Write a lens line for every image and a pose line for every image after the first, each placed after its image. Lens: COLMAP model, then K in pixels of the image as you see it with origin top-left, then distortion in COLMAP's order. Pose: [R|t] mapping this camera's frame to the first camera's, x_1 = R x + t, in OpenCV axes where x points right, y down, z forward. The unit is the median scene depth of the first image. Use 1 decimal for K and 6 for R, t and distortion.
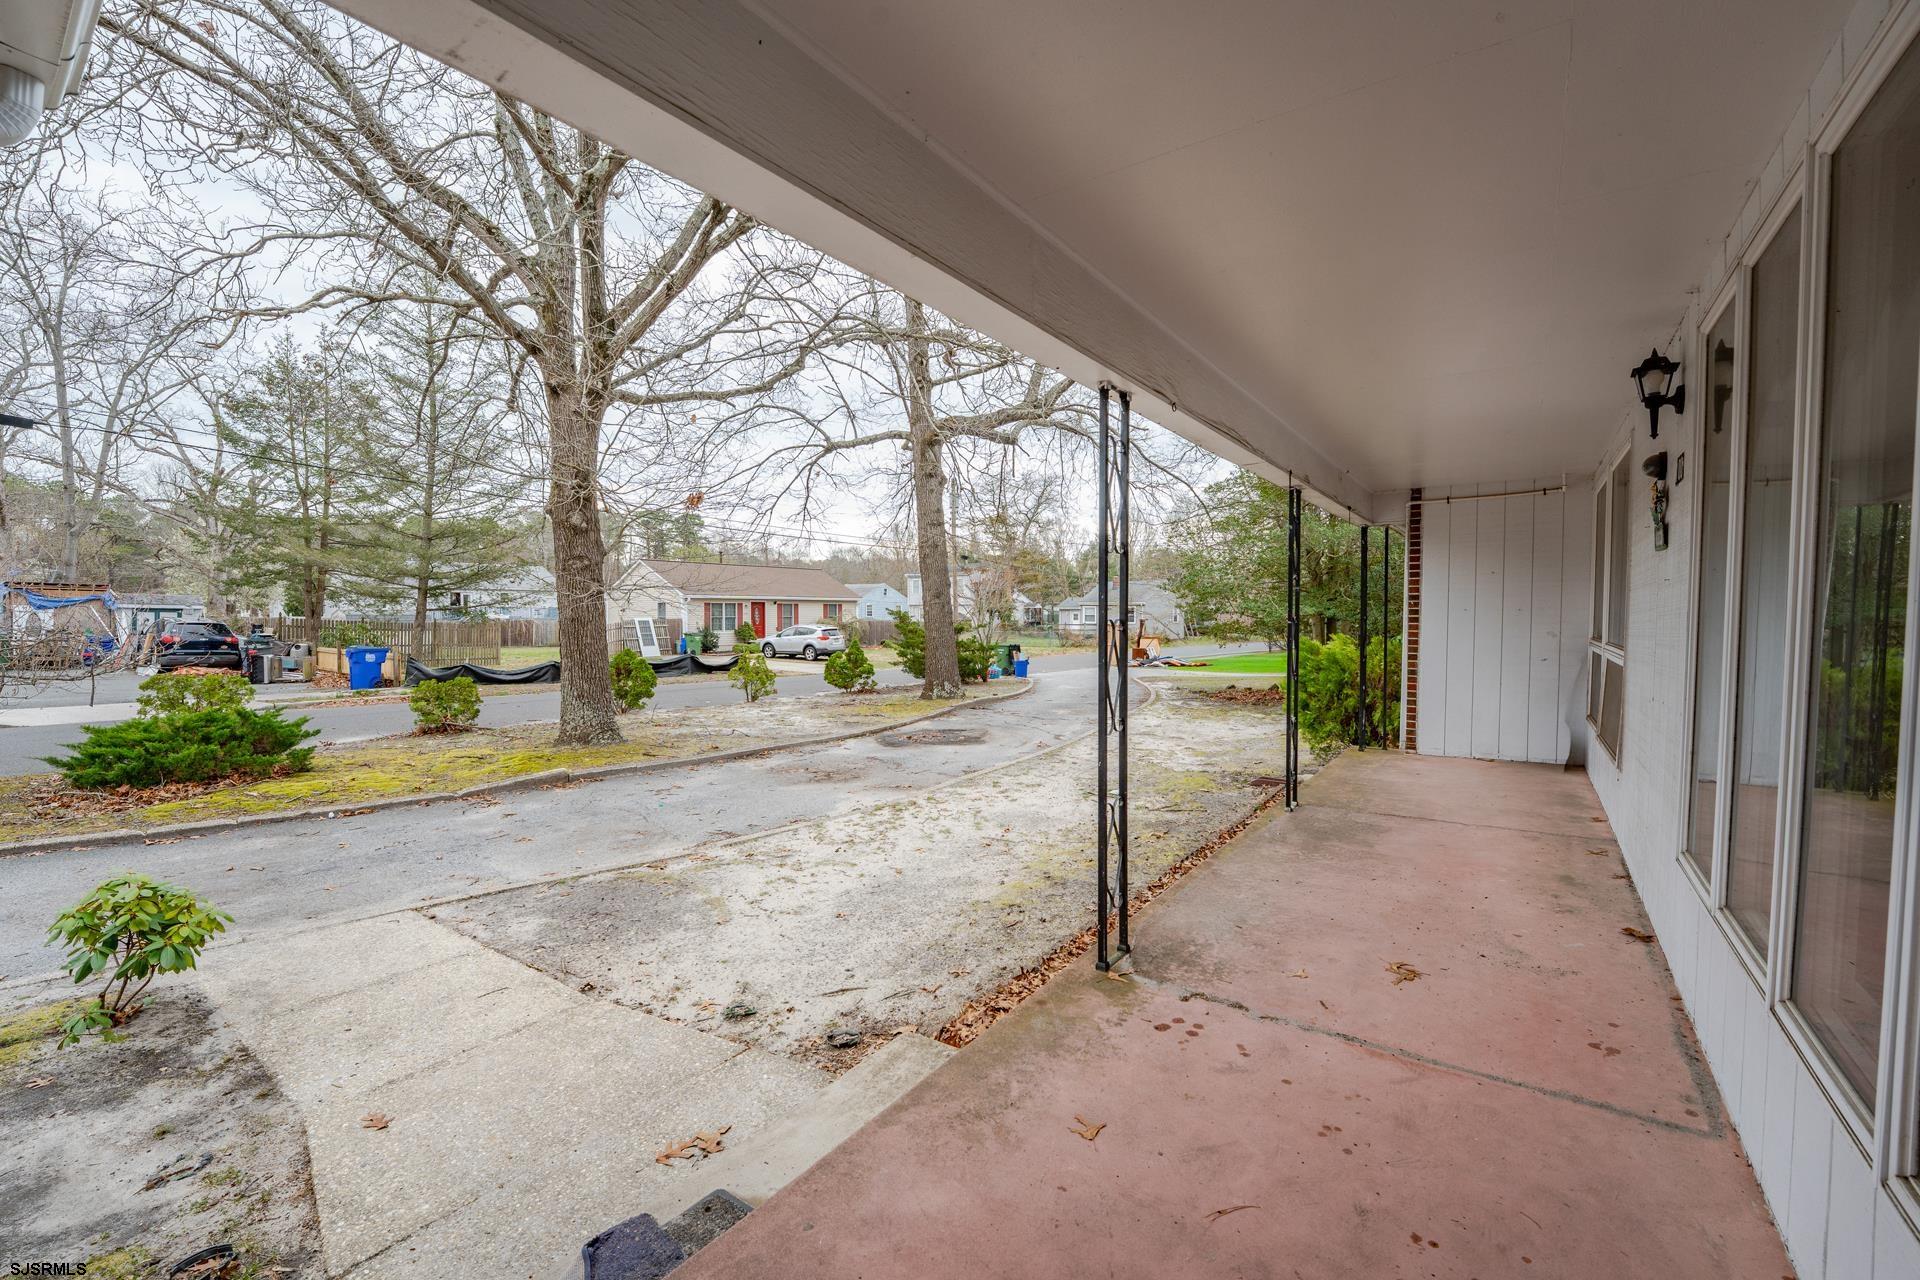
lens RADIAL K [[779.4, 0, 966.9], [0, 779.4, 633.0], [0, 0, 1]] dist [-0.022153, 0.000347]
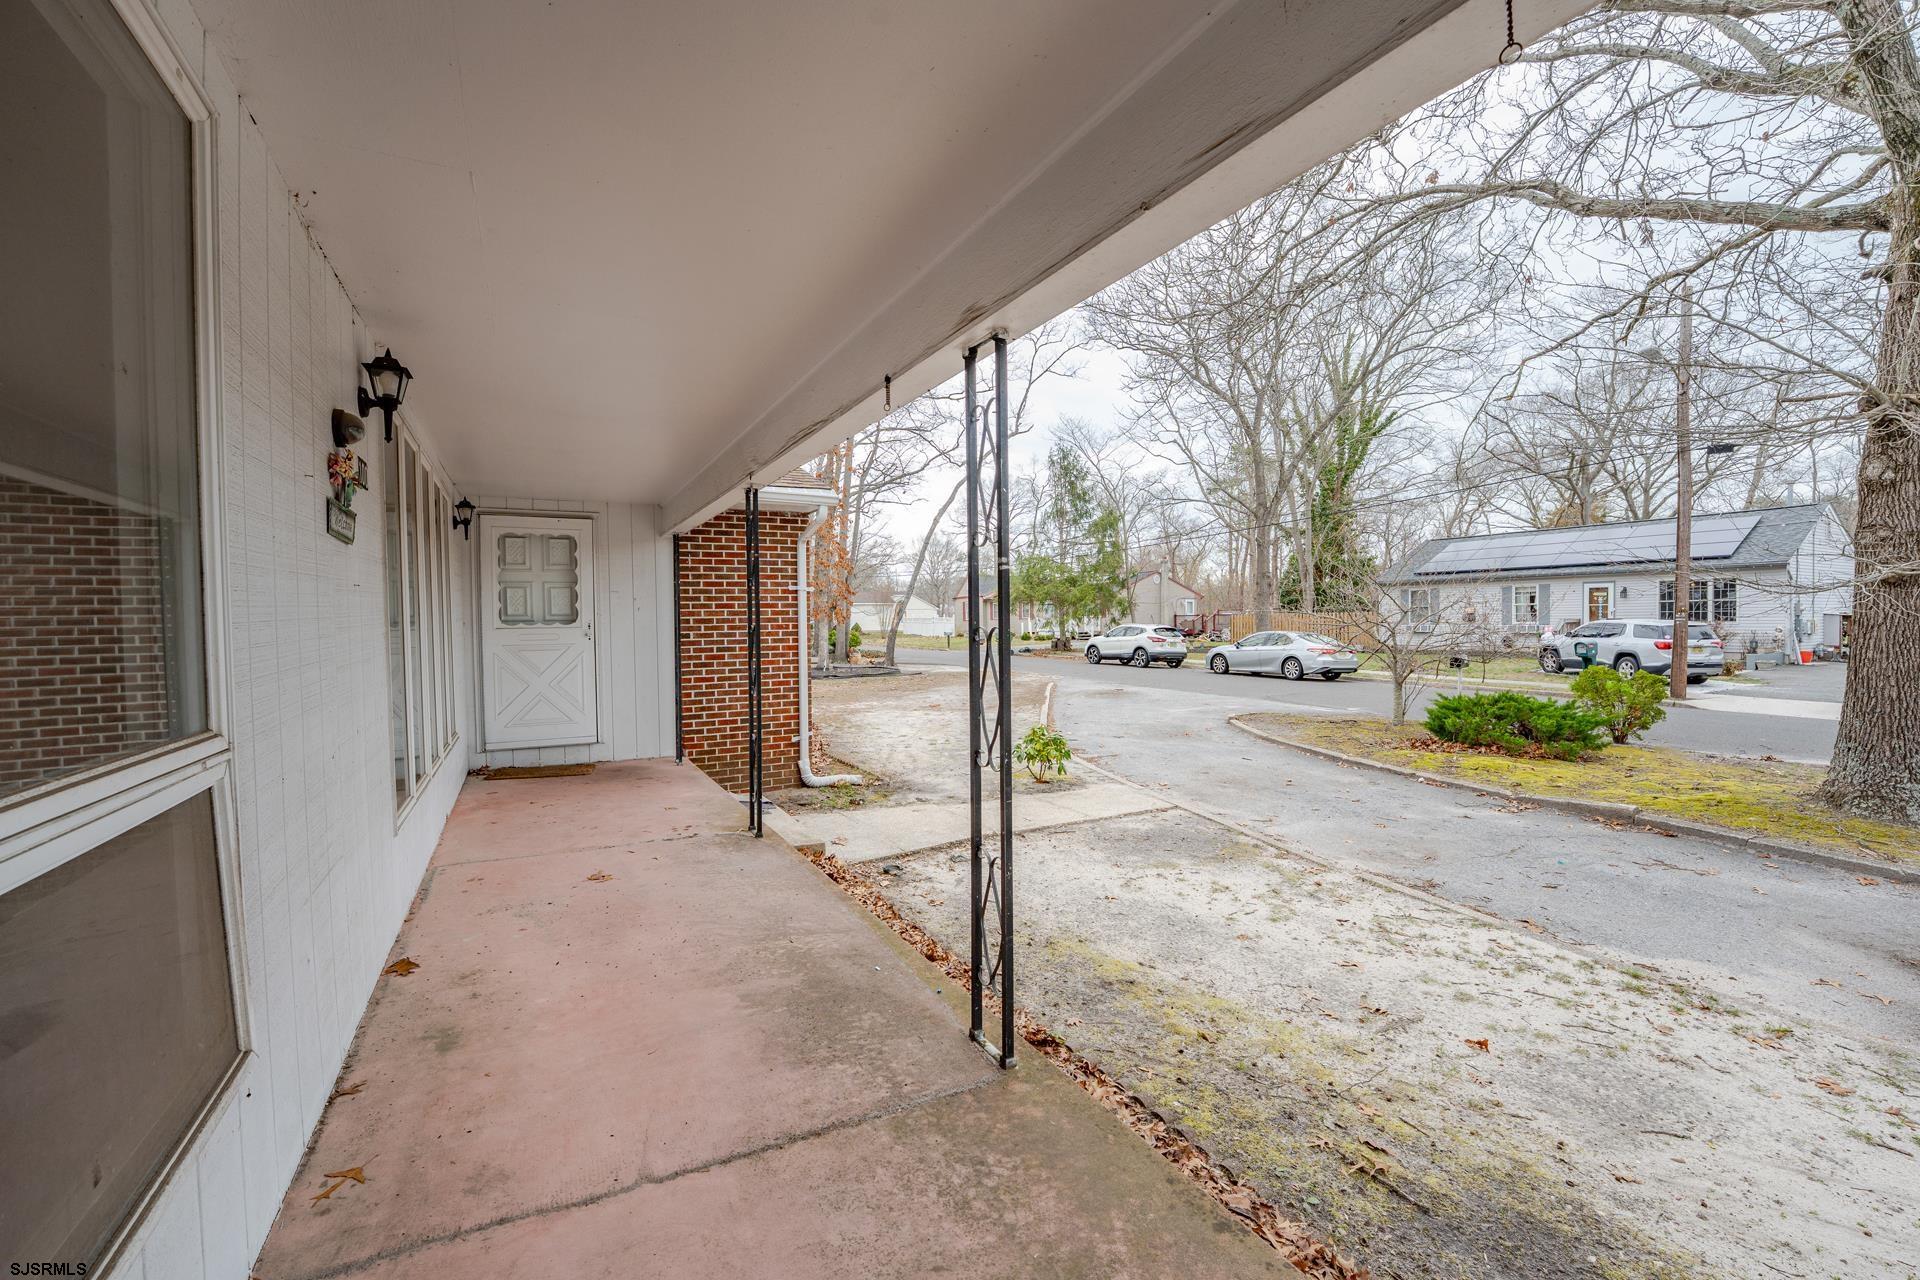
lens RADIAL K [[779.4, 0, 965.9], [0, 779.4, 659.1], [0, 0, 1]] dist [-0.022153, 0.000347]
pose [[-0.424784, 0.047485, -0.904049, 0.767418], [-0.015289, 0.998105, 0.059610, -0.027340], [0.905166, 0.039144, -0.423253, 1.088830]]
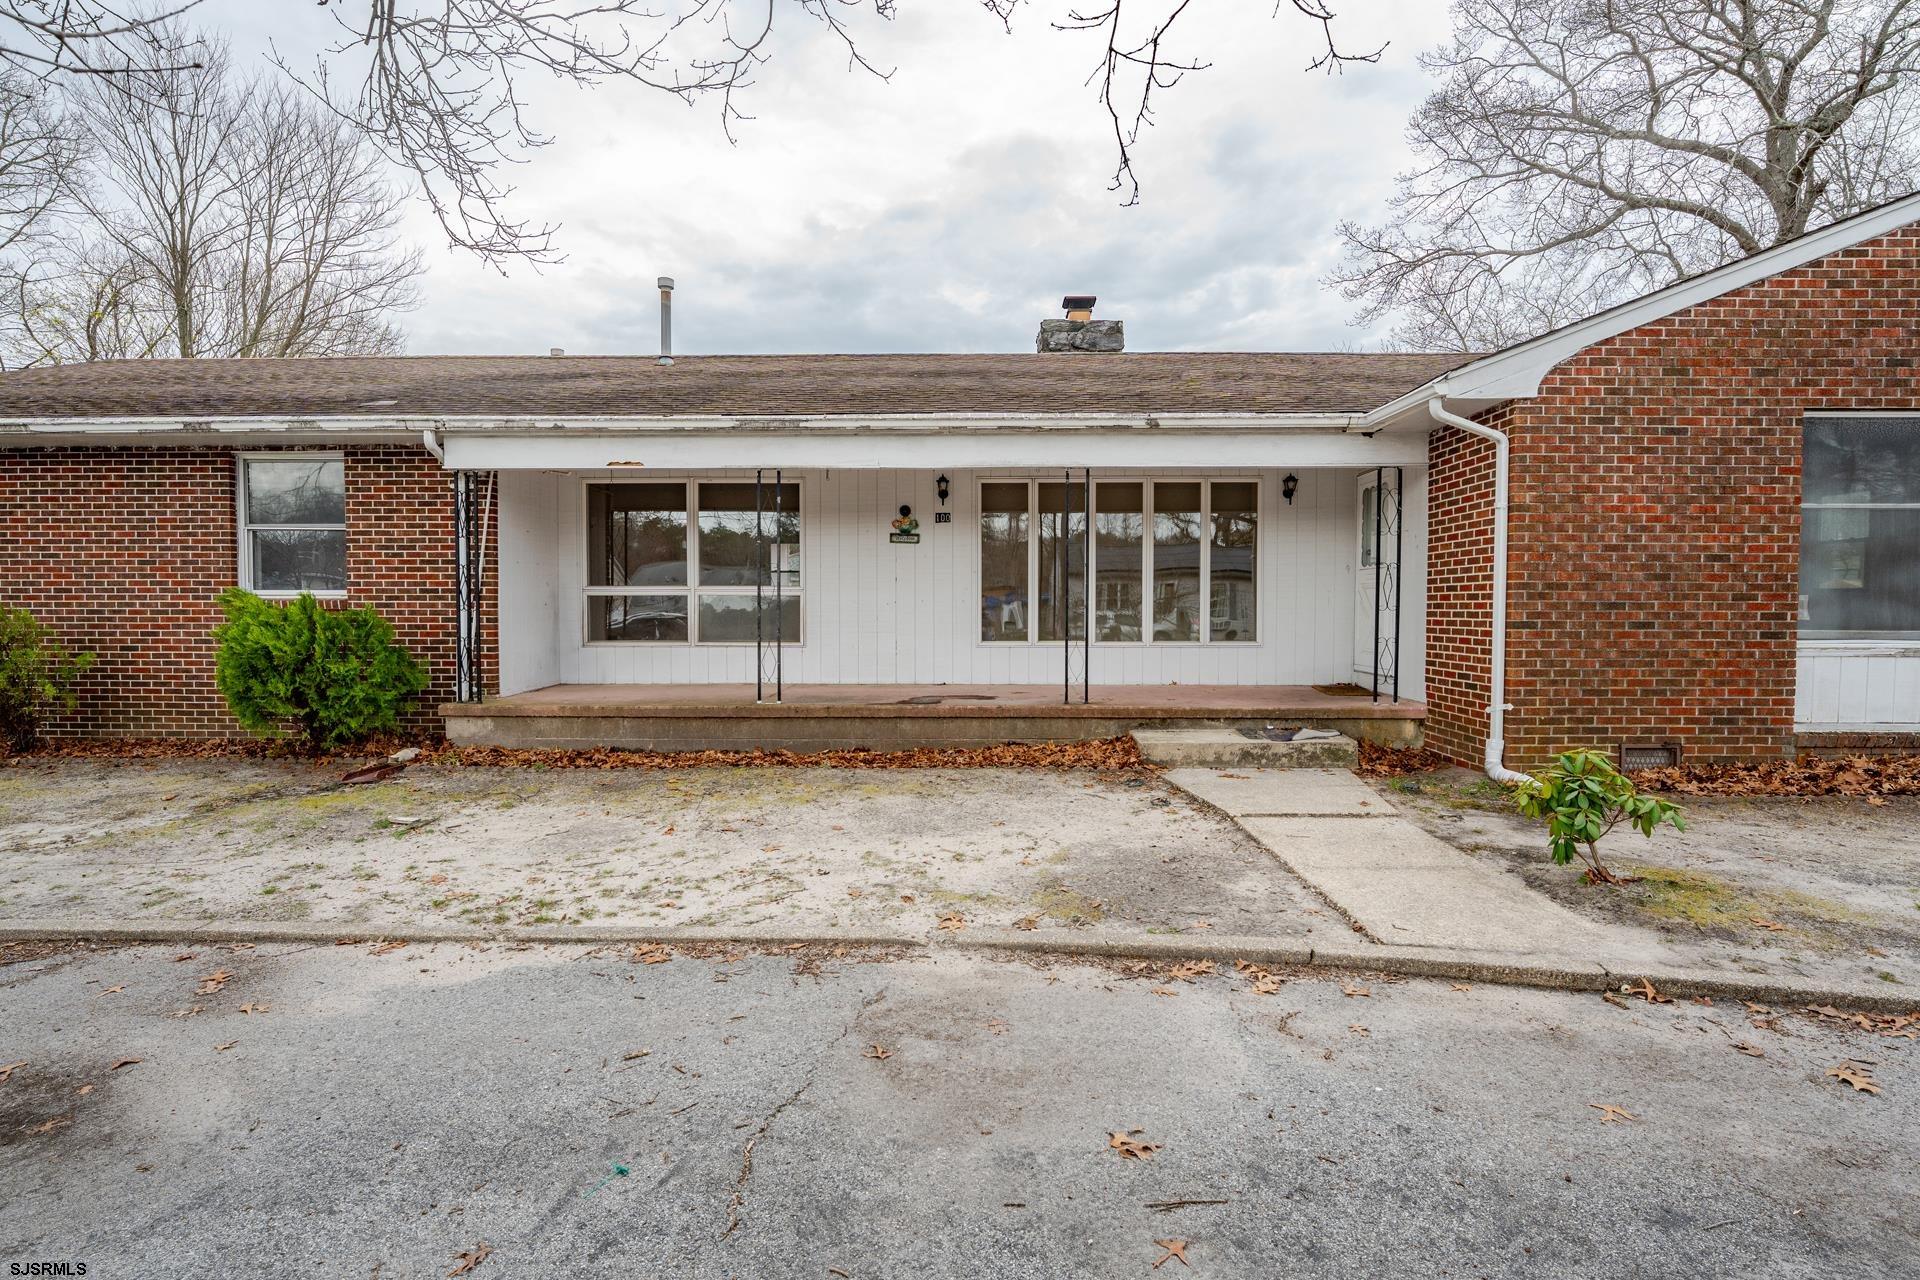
lens RADIAL K [[892.1, 0, 947.8], [0, 892.1, 641.4], [0, 0, 1]] dist [-0.008290, -0.000389]
pose [[-0.553820, -0.034359, 0.831927, -0.990046], [0.022297, 0.998178, 0.056069, 0.032535], [-0.832338, 0.049601, -0.552045, 1.493051]]
